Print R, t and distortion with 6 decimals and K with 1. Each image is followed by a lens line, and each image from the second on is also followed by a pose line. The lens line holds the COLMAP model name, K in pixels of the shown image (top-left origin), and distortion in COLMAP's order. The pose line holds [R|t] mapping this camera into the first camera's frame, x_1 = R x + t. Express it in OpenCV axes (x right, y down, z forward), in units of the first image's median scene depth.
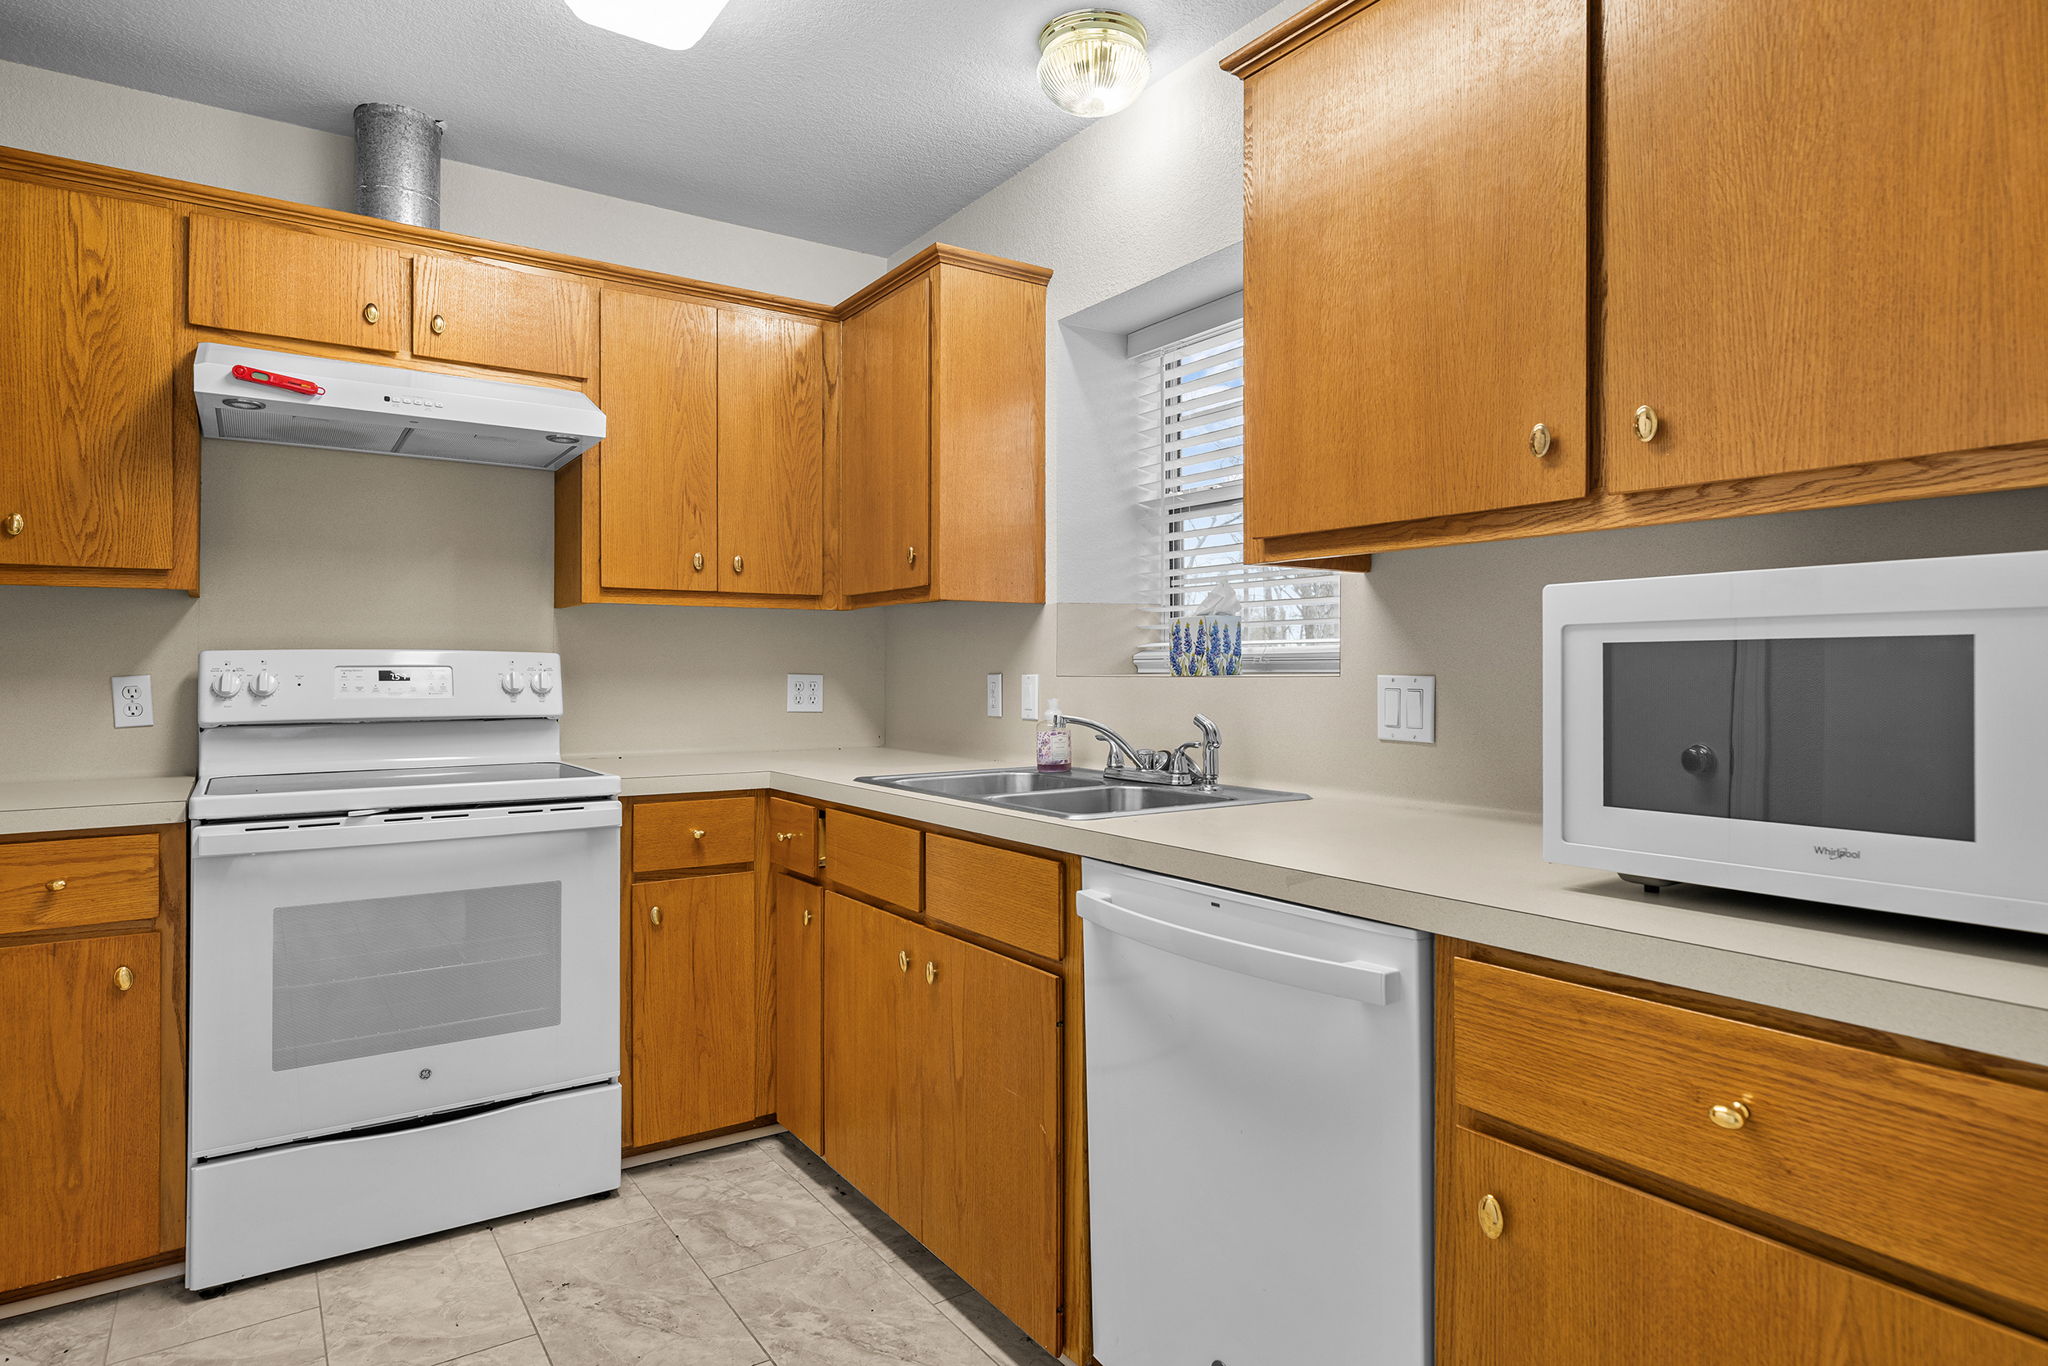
lens RADIAL K [[1133.9, 0, 1020.9], [0, 1133.9, 669.3], [0, 0, 1]] dist [0.000070, -0.001893]
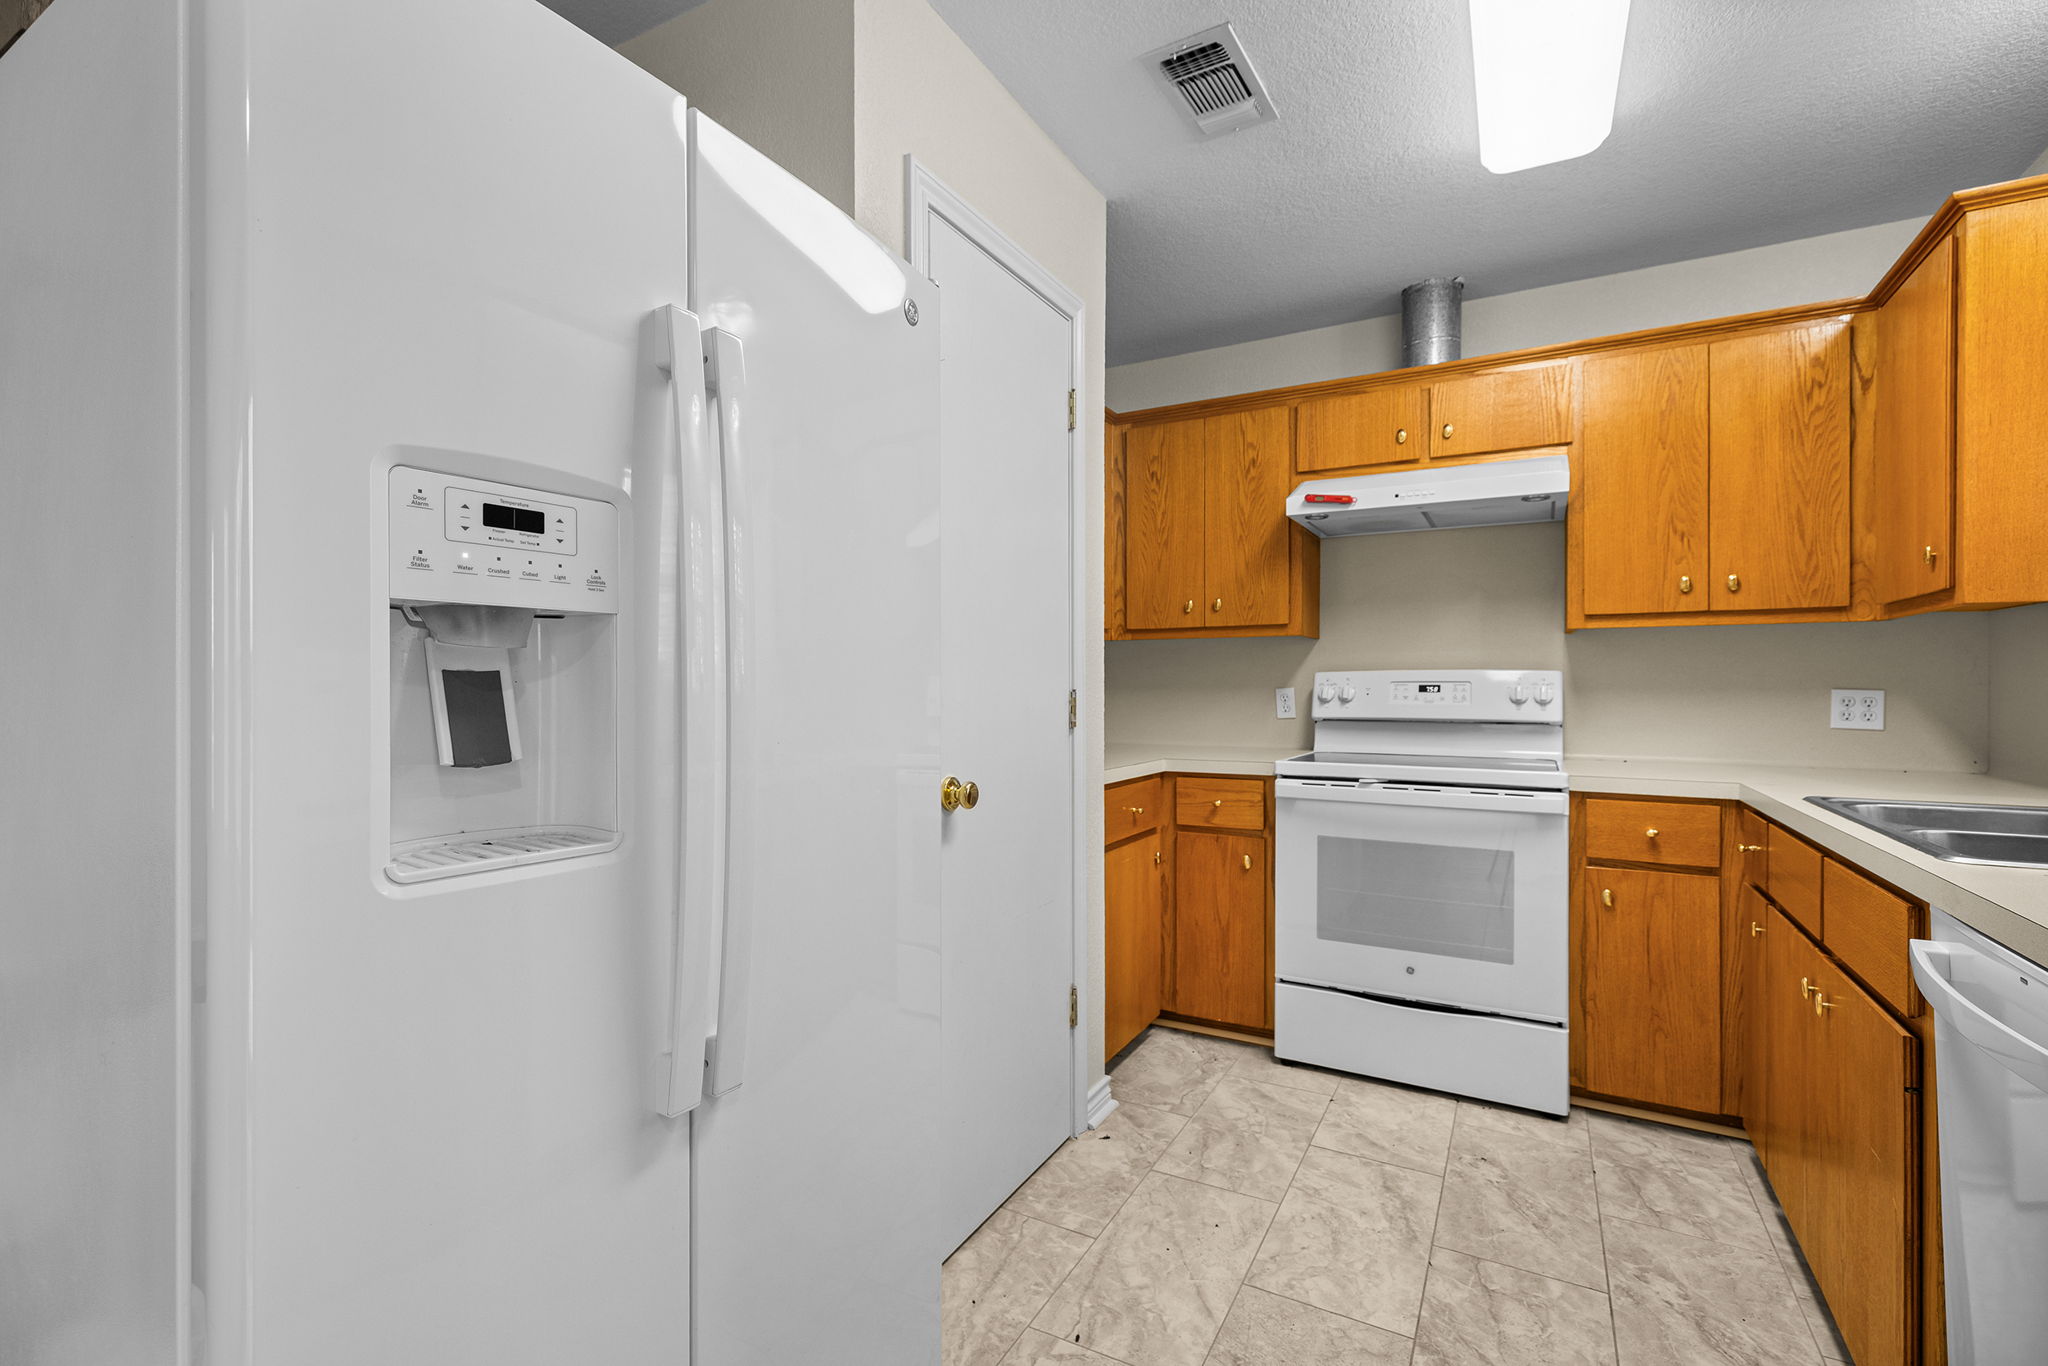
lens RADIAL K [[915.4, 0, 1020.6], [0, 915.4, 687.7], [0, 0, 1]] dist [0.001893, -0.000366]
pose [[0.448373, 0.003739, -0.893839, 0.248175], [-0.000066, 0.999991, 0.004150, -0.000214], [0.893847, -0.001802, 0.448369, 0.048641]]
